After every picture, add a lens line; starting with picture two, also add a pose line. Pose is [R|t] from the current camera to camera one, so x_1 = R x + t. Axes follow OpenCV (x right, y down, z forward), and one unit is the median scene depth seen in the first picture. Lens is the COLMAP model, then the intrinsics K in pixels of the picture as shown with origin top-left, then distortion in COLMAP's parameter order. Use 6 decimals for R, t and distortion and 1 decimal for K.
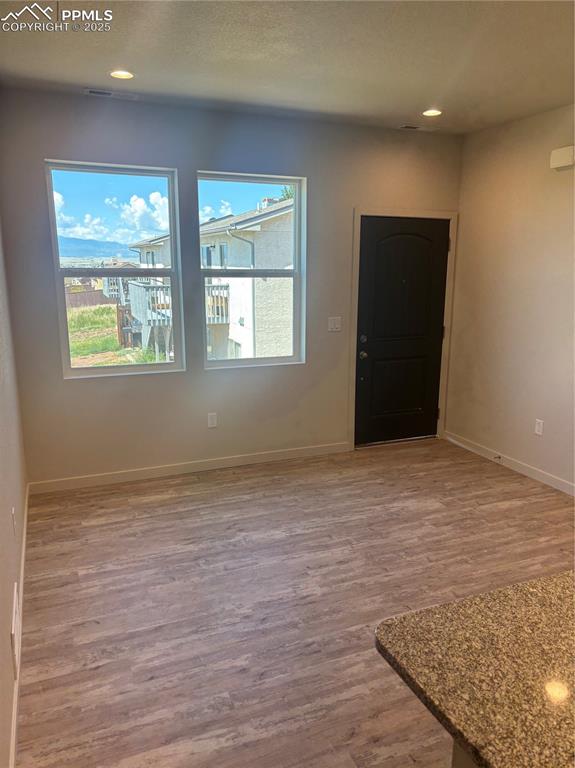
lens RADIAL K [[581.2, 0, 298.4], [0, 581.2, 391.5], [0, 0, 1]] dist [0.027489, -0.021792]
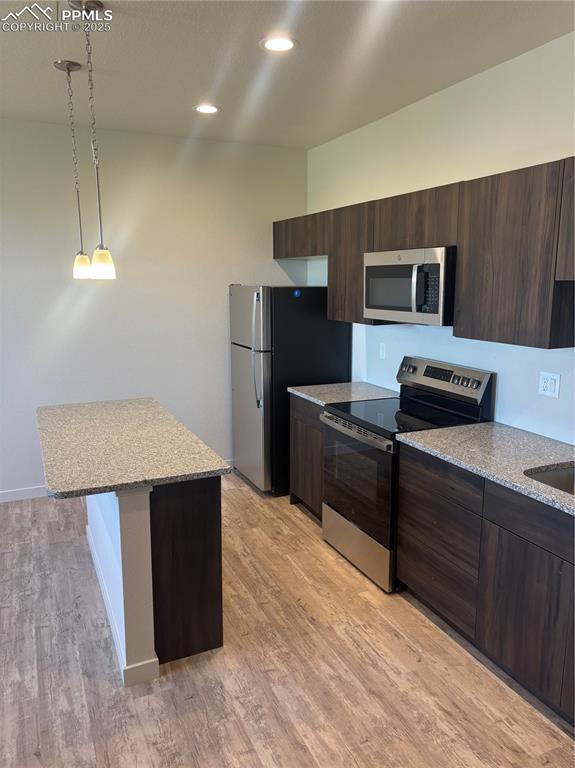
lens RADIAL K [[581.2, 0, 290.5], [0, 581.2, 389.6], [0, 0, 1]] dist [0.027489, -0.021792]
pose [[-0.023739, -0.198410, 0.979832, -0.557914], [0.219892, 0.955069, 0.198724, -0.027295], [-0.975235, 0.220175, 0.020957, 0.075916]]
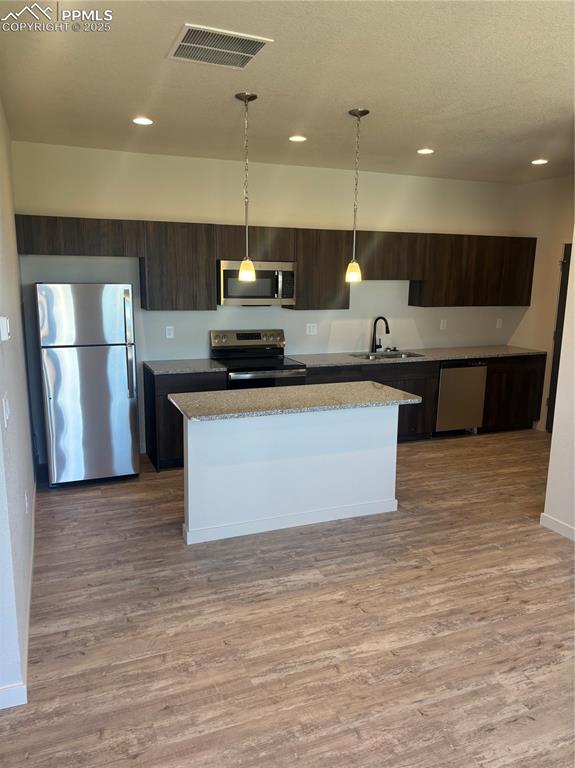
lens RADIAL K [[581.2, 0, 290.1], [0, 581.2, 387.4], [0, 0, 1]] dist [0.027489, -0.021792]
pose [[-0.999659, -0.021387, 0.014962, 0.294319], [-0.013583, 0.915777, 0.401458, -0.331400], [-0.022288, 0.401118, -0.915755, 1.424966]]
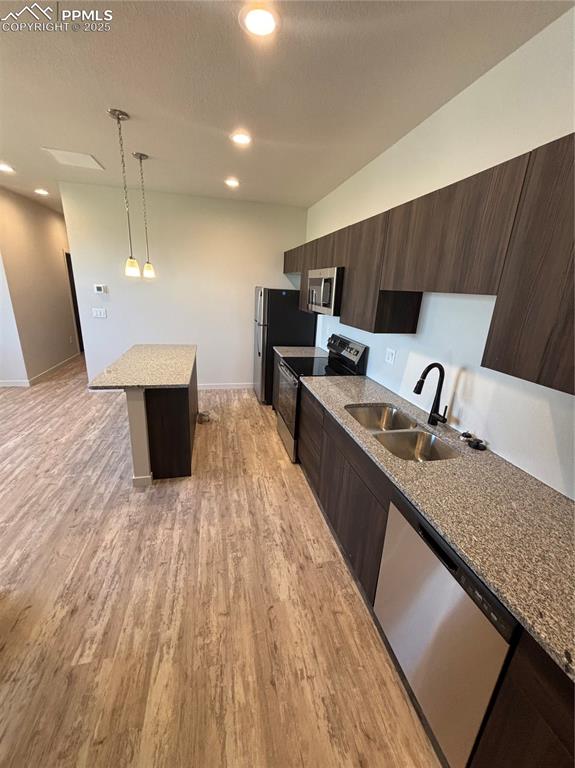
lens RADIAL K [[309.4, 0, 287.1], [0, 309.4, 380.6], [0, 0, 1]] dist [0.000084, 0.000484]
pose [[0.178104, -0.288776, 0.940684, -0.492110], [0.166741, 0.951001, 0.260373, 0.037428], [-0.969782, 0.110477, 0.217528, -0.186843]]
